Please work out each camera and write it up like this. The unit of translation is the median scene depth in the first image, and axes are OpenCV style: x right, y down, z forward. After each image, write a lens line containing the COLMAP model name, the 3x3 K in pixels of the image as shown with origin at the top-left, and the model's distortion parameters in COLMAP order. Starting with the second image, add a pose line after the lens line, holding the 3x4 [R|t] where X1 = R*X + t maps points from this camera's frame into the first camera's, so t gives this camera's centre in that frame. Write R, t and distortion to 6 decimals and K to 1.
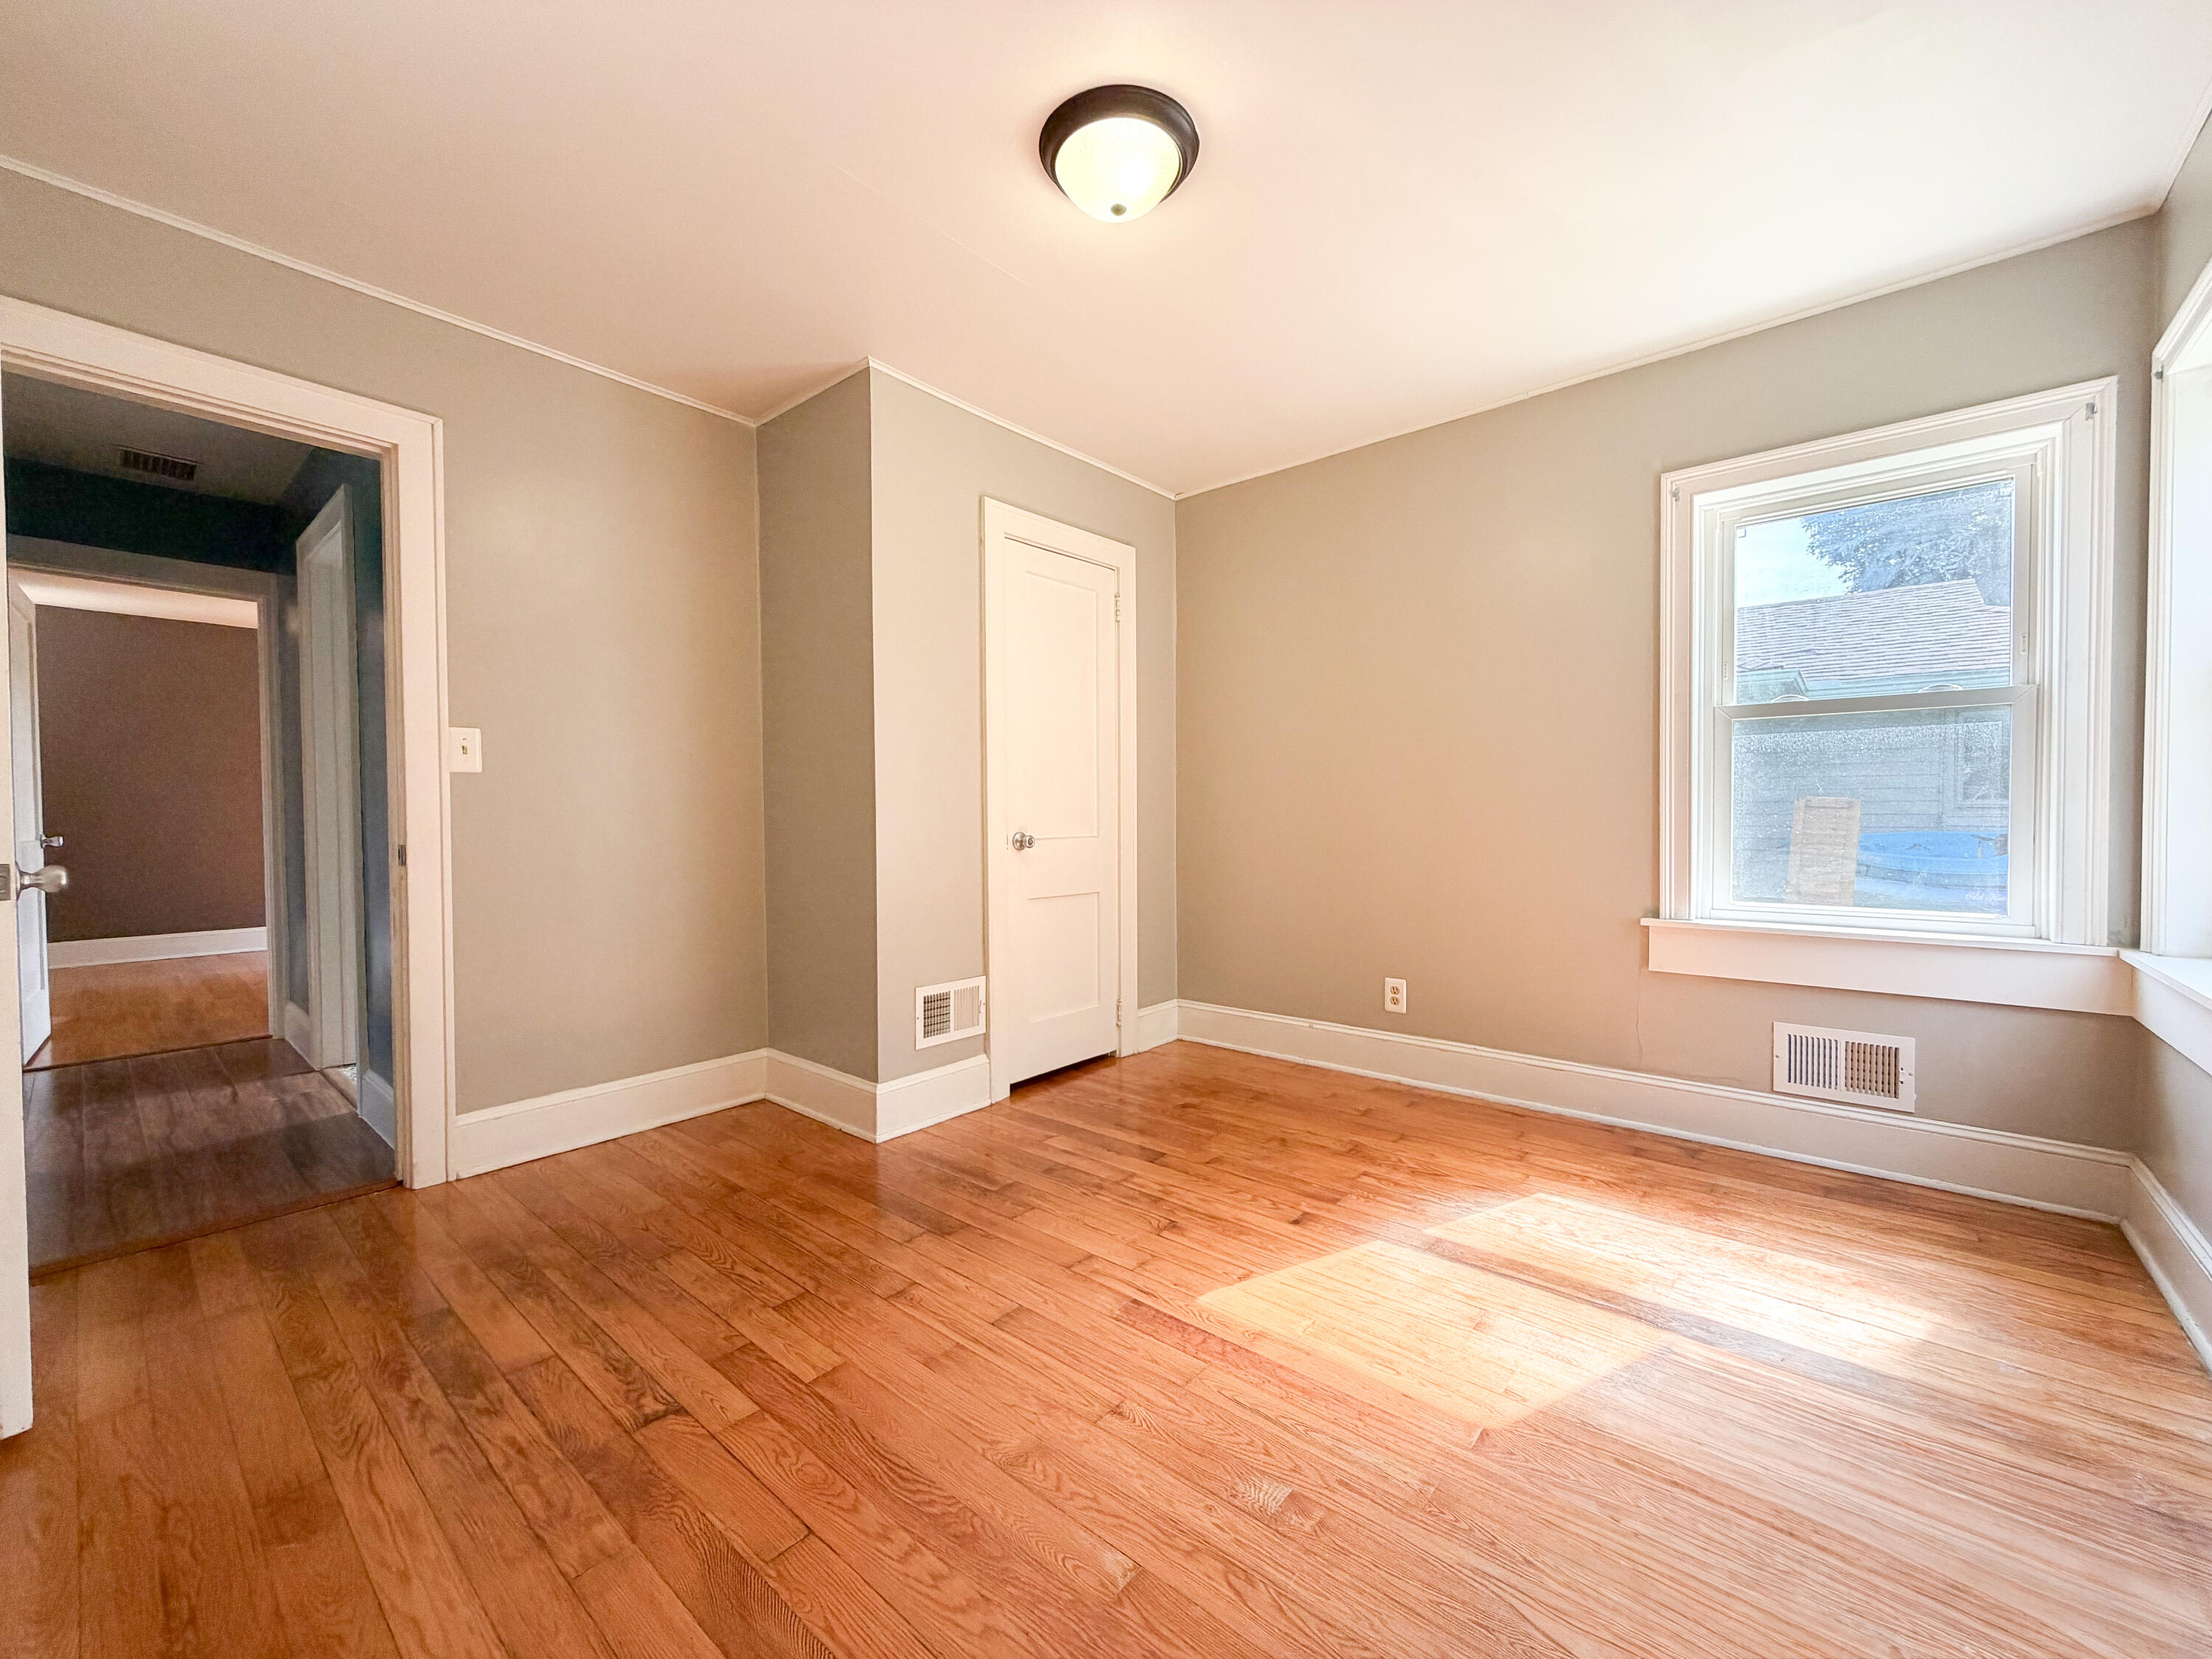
lens RADIAL K [[887.1, 0, 1102.2], [0, 887.1, 830.7], [0, 0, 1]] dist [-0.001212, 0.000481]
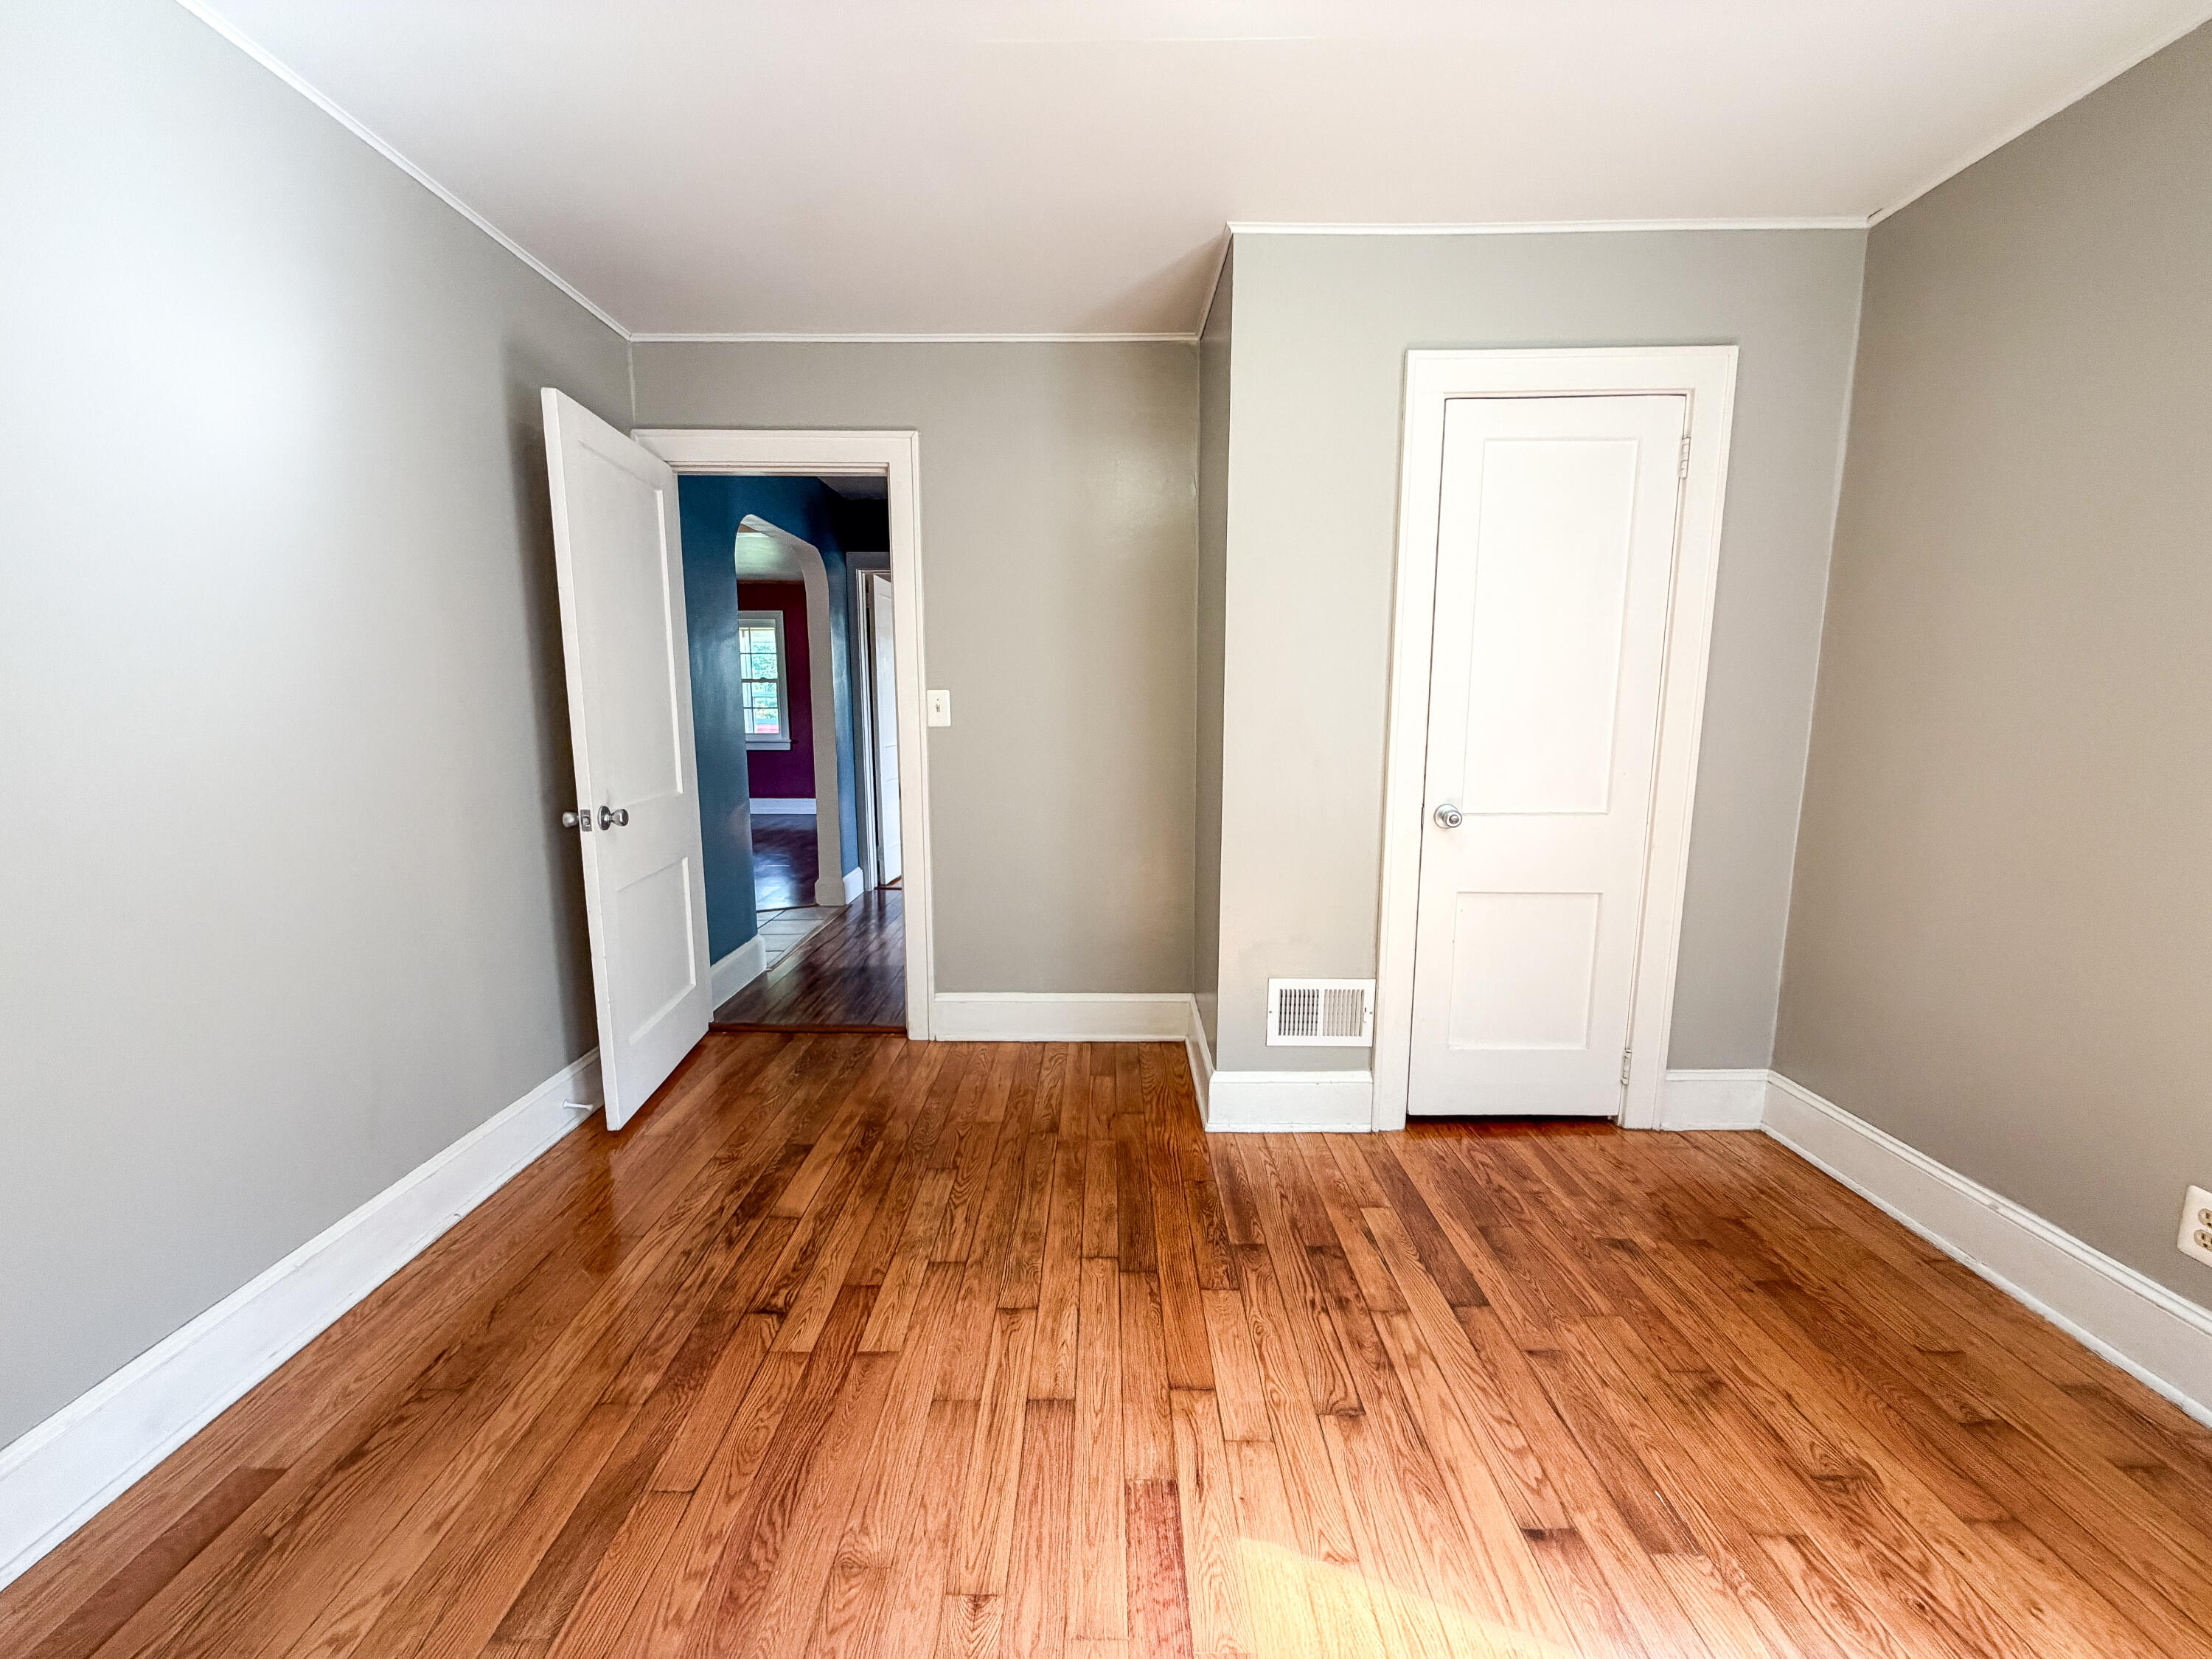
lens RADIAL K [[887.1, 0, 1096.3], [0, 887.1, 829.0], [0, 0, 1]] dist [-0.001212, 0.000481]
pose [[0.645062, 0.115993, -0.755276, 0.368419], [-0.017546, 0.990400, 0.137116, -0.096561], [0.763929, -0.075197, 0.640904, 0.364232]]
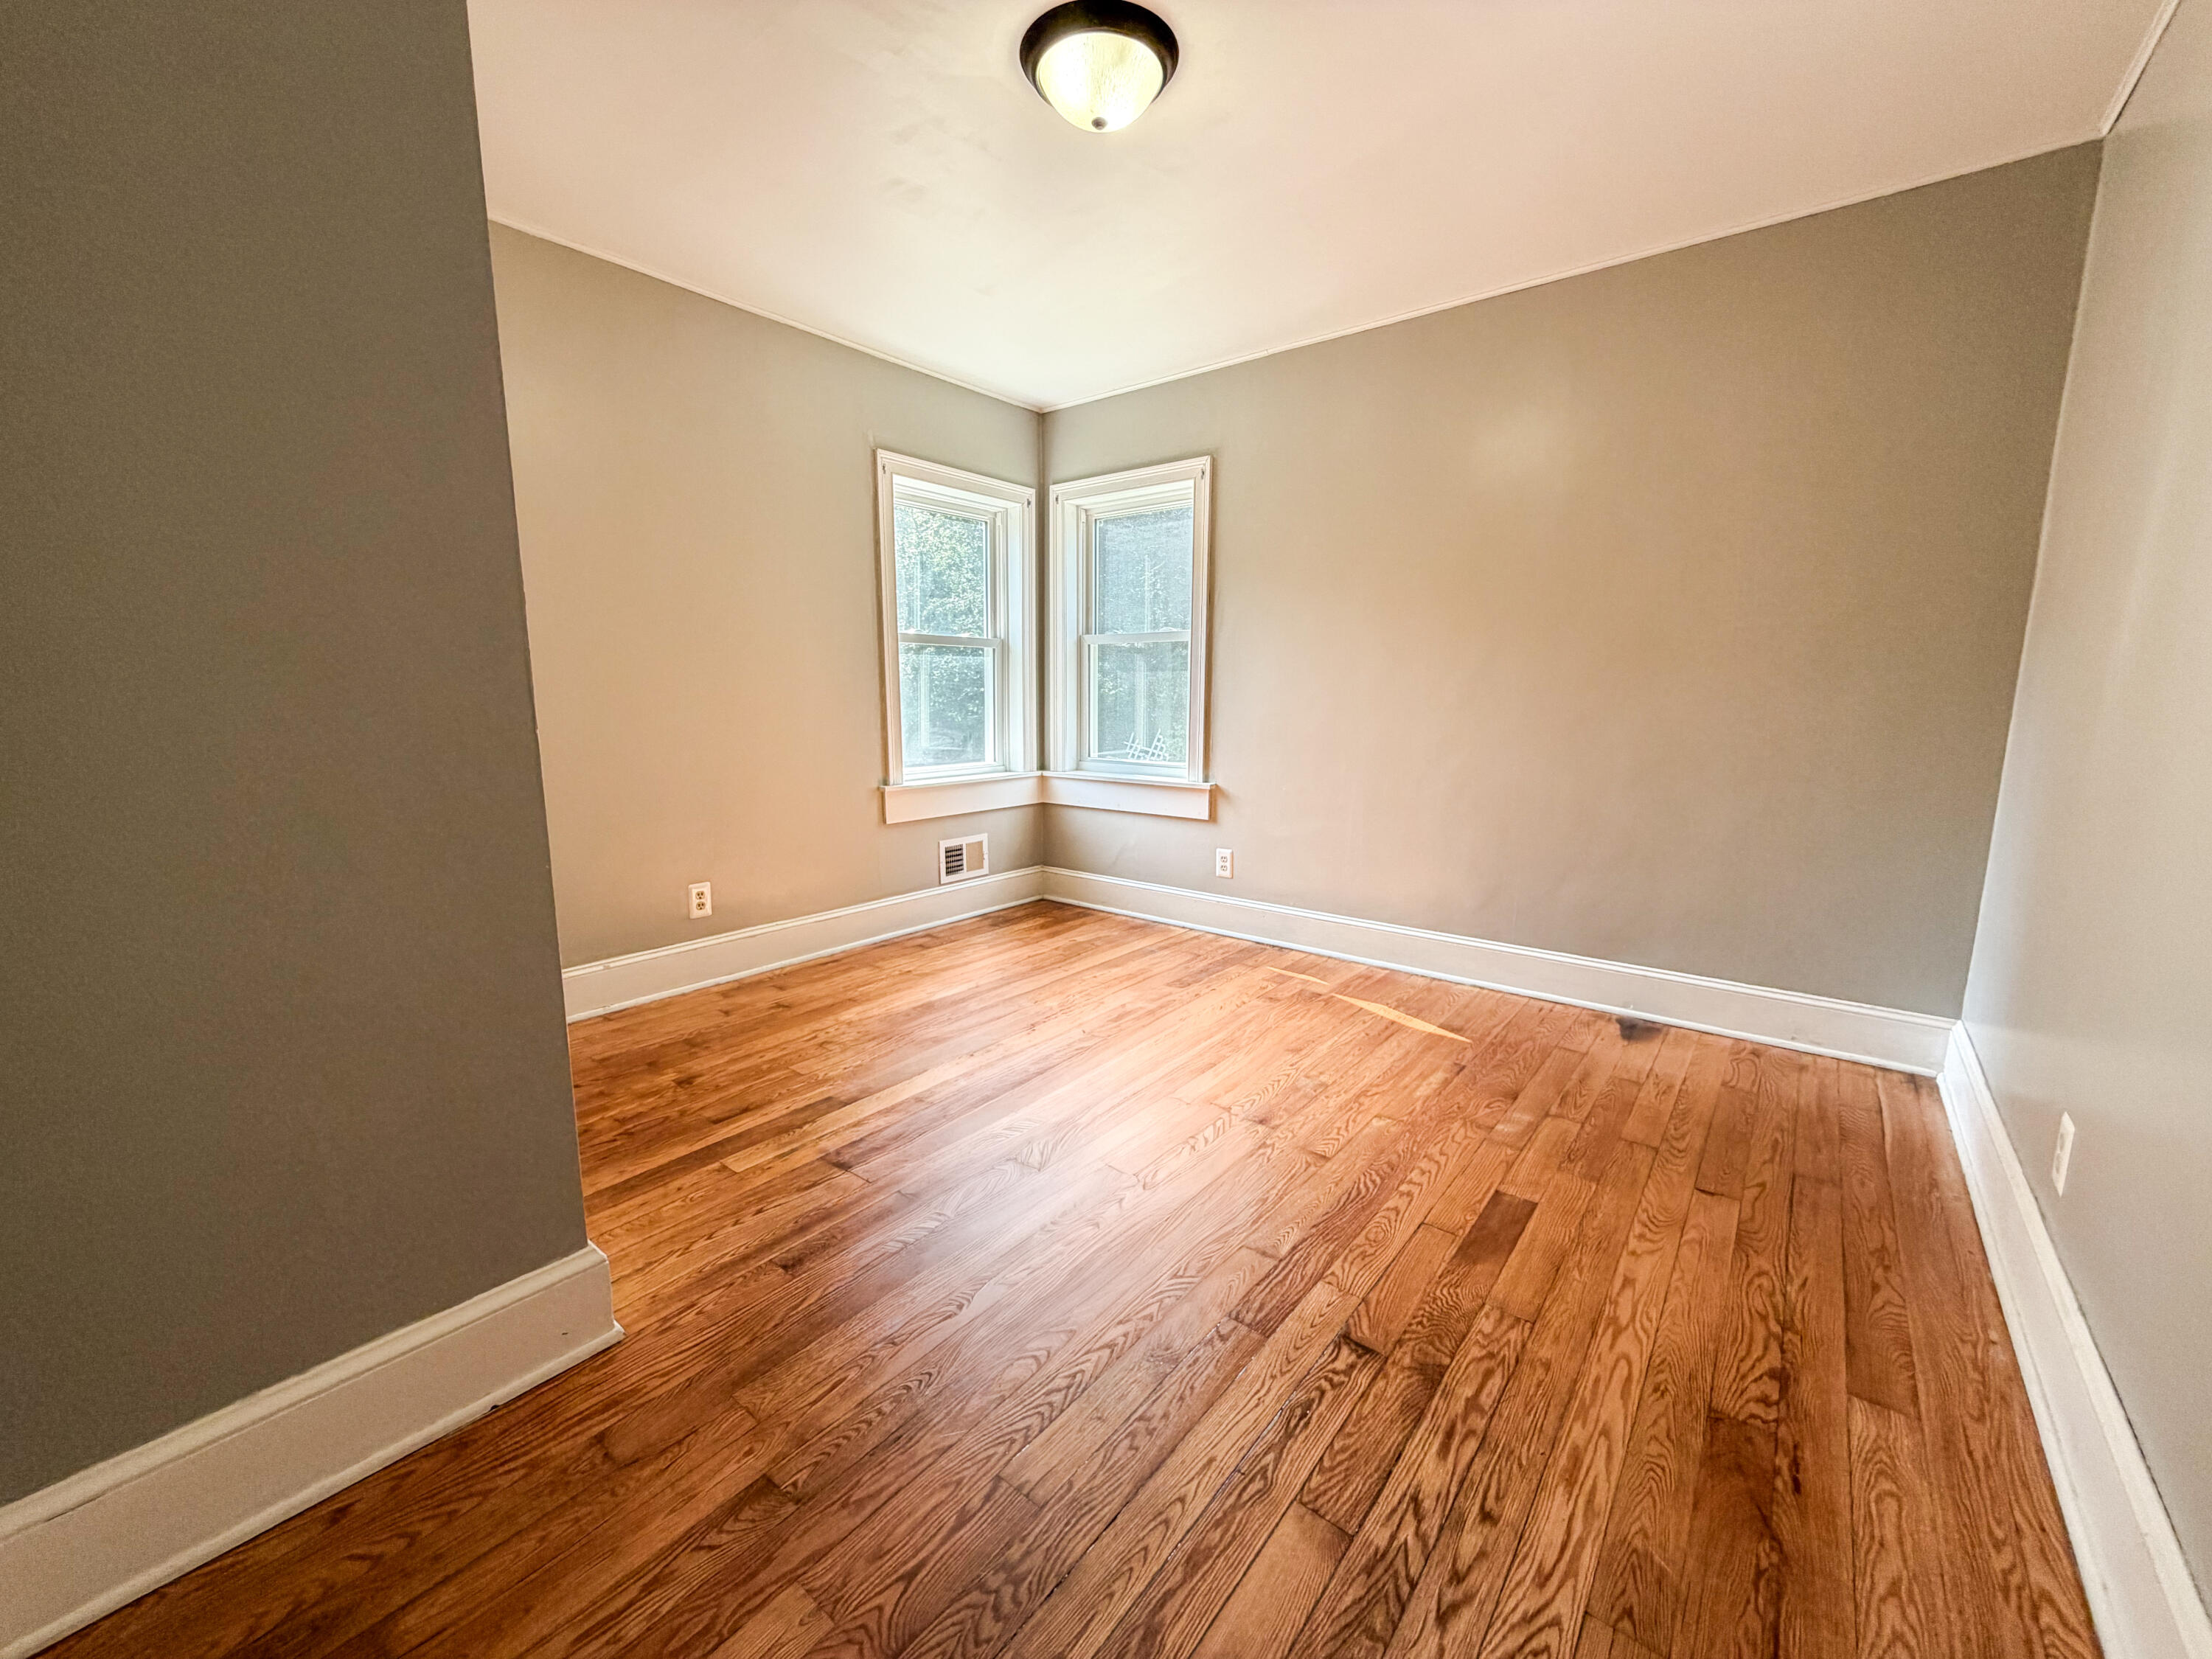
lens RADIAL K [[887.1, 0, 1100.3], [0, 887.1, 830.8], [0, 0, 1]] dist [-0.001212, 0.000481]
pose [[-0.032740, -0.150764, 0.988027, -0.821662], [0.015323, 0.988366, 0.151324, -0.038230], [-0.999346, 0.020094, -0.030049, 0.774574]]
